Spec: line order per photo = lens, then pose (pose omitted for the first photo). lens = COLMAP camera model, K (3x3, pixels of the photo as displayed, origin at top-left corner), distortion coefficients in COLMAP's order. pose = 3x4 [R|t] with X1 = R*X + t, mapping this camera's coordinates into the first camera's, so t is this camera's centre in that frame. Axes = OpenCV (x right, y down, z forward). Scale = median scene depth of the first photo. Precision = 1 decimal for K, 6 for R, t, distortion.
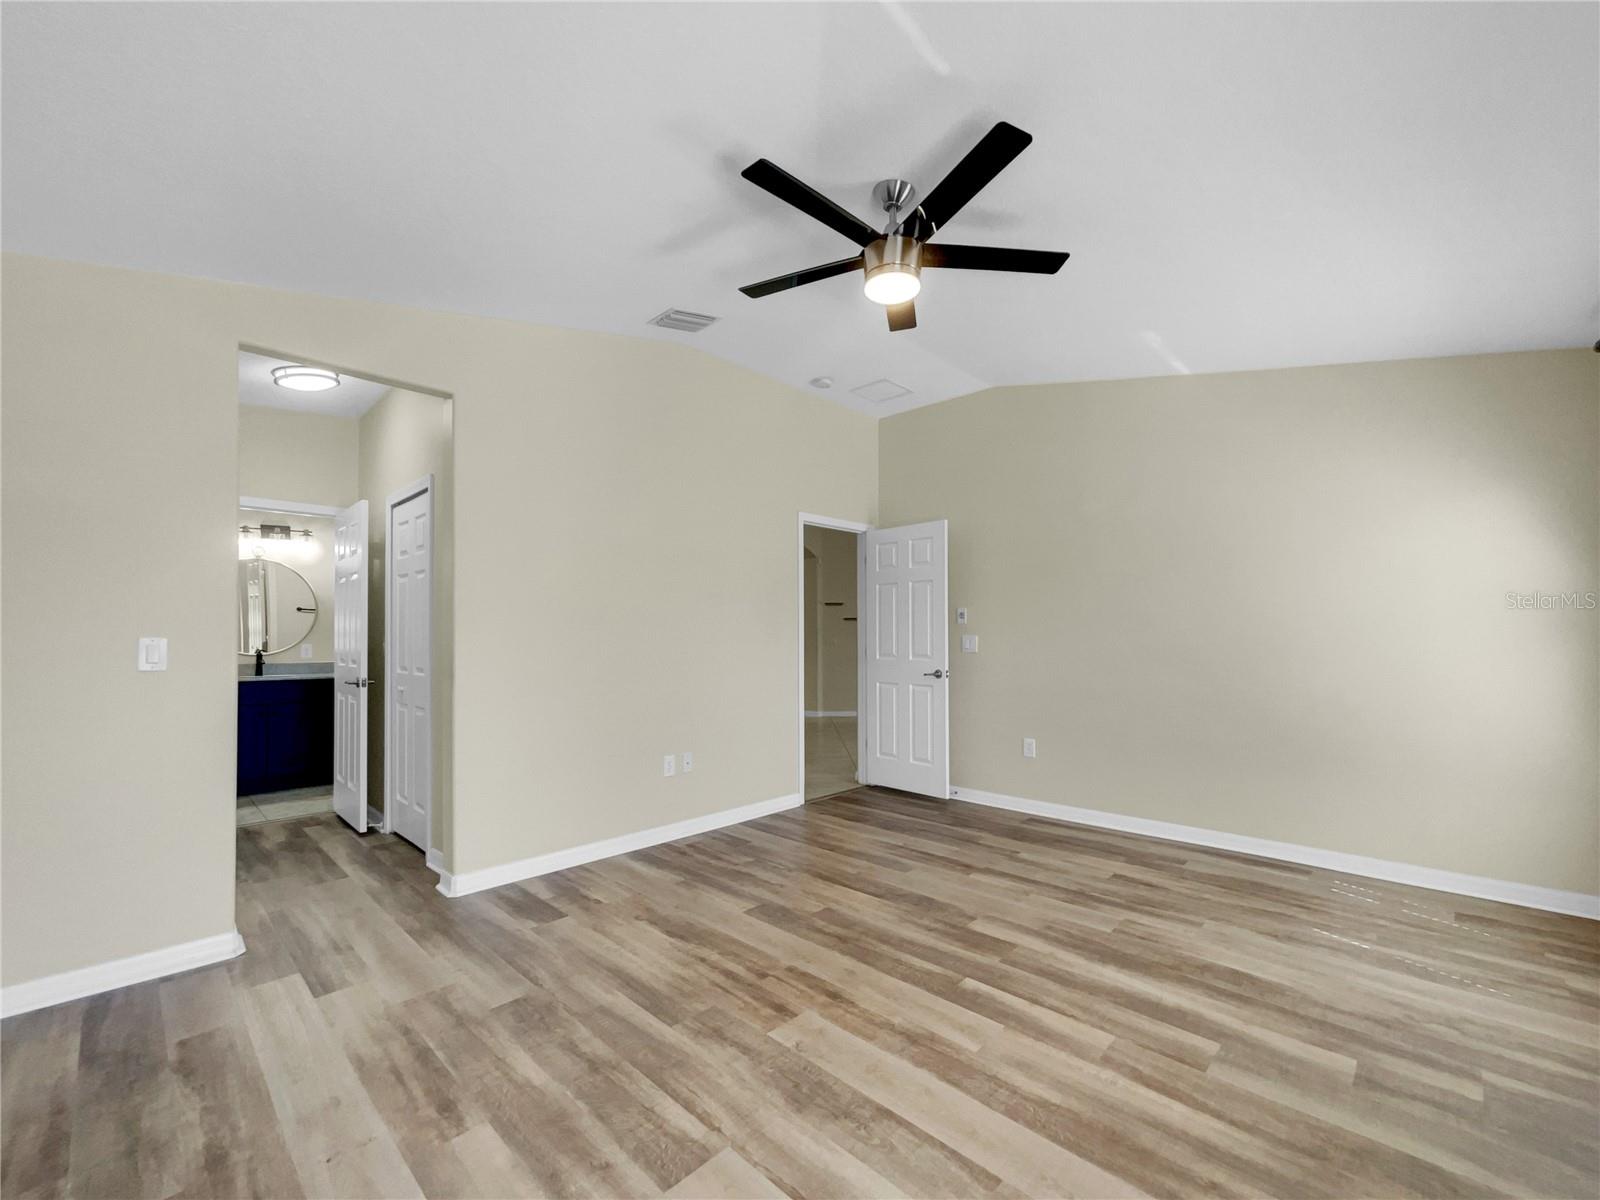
lens RADIAL K [[661.8, 0, 810.5], [0, 661.8, 602.0], [0, 0, 1]] dist [-0.000694, -0.000265]
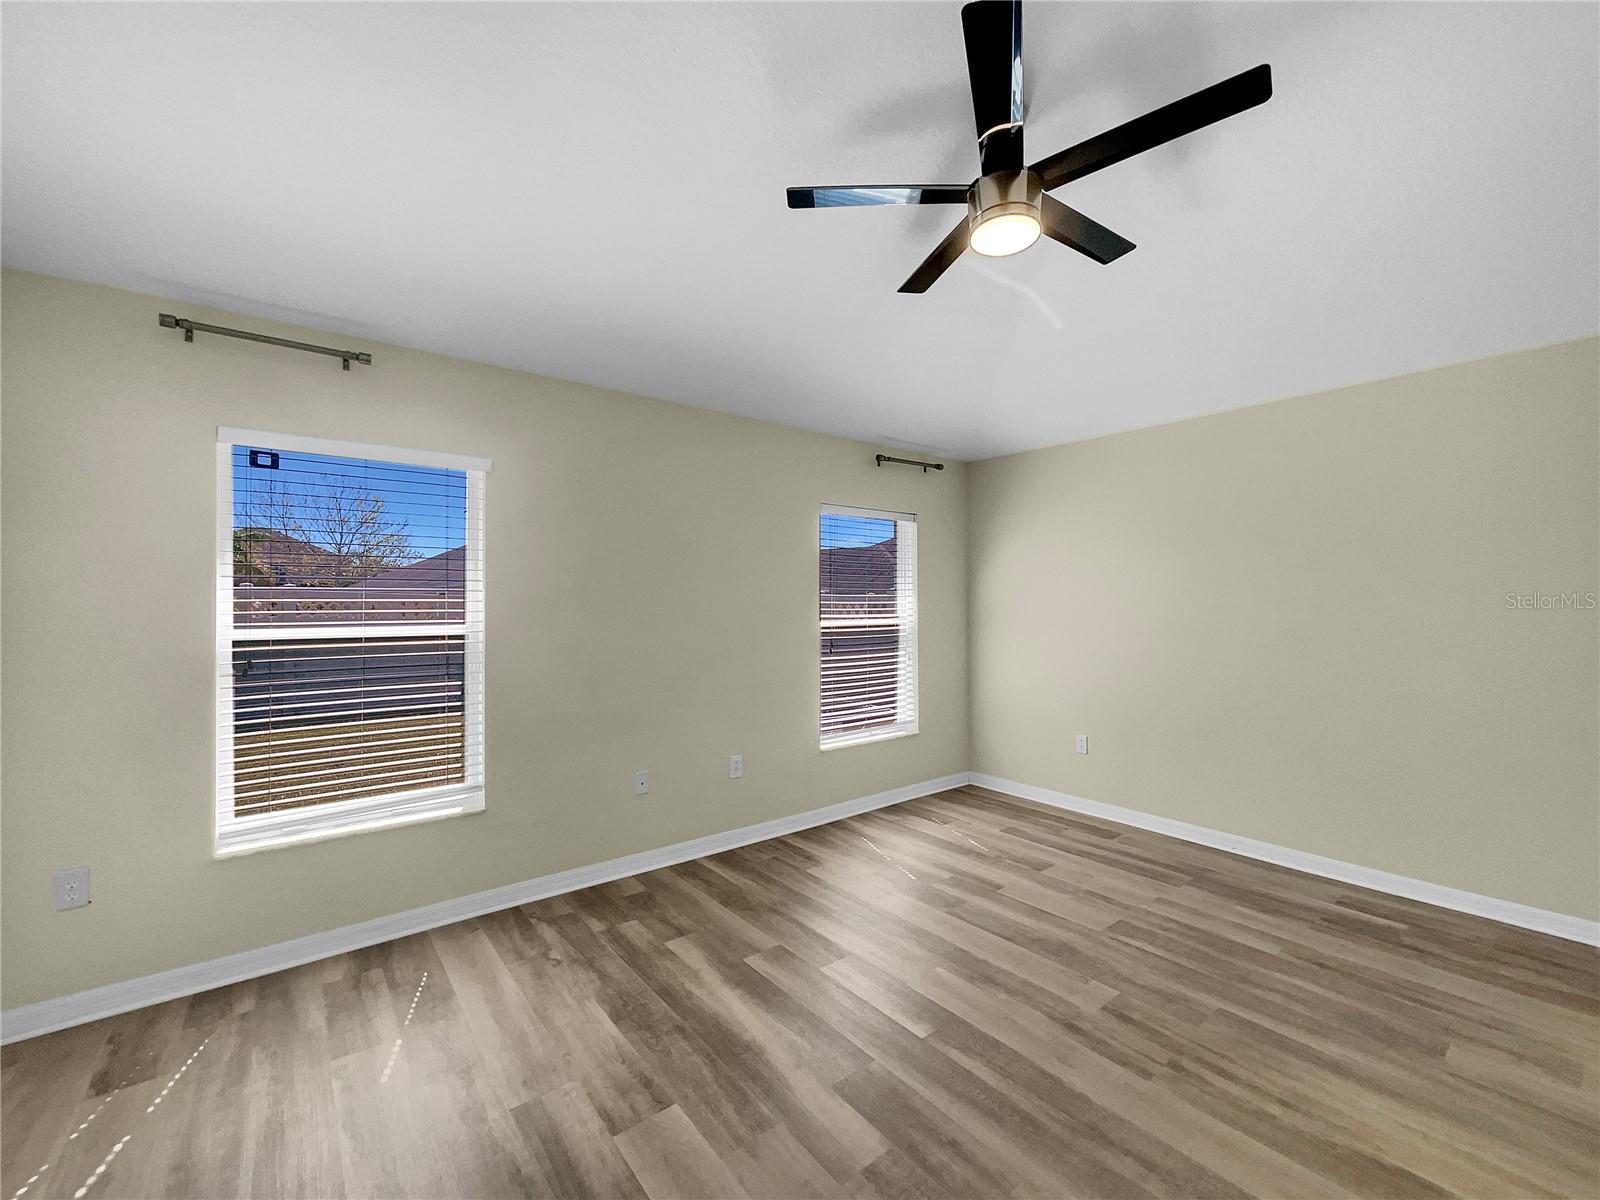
lens RADIAL K [[661.8, 0, 810.5], [0, 661.8, 602.0], [0, 0, 1]] dist [-0.000694, -0.000265]
pose [[-0.991887, 0.004786, 0.127032, 0.296910], [-0.003103, 0.998082, -0.061830, 0.051835], [-0.127084, -0.061722, -0.989970, 2.111157]]
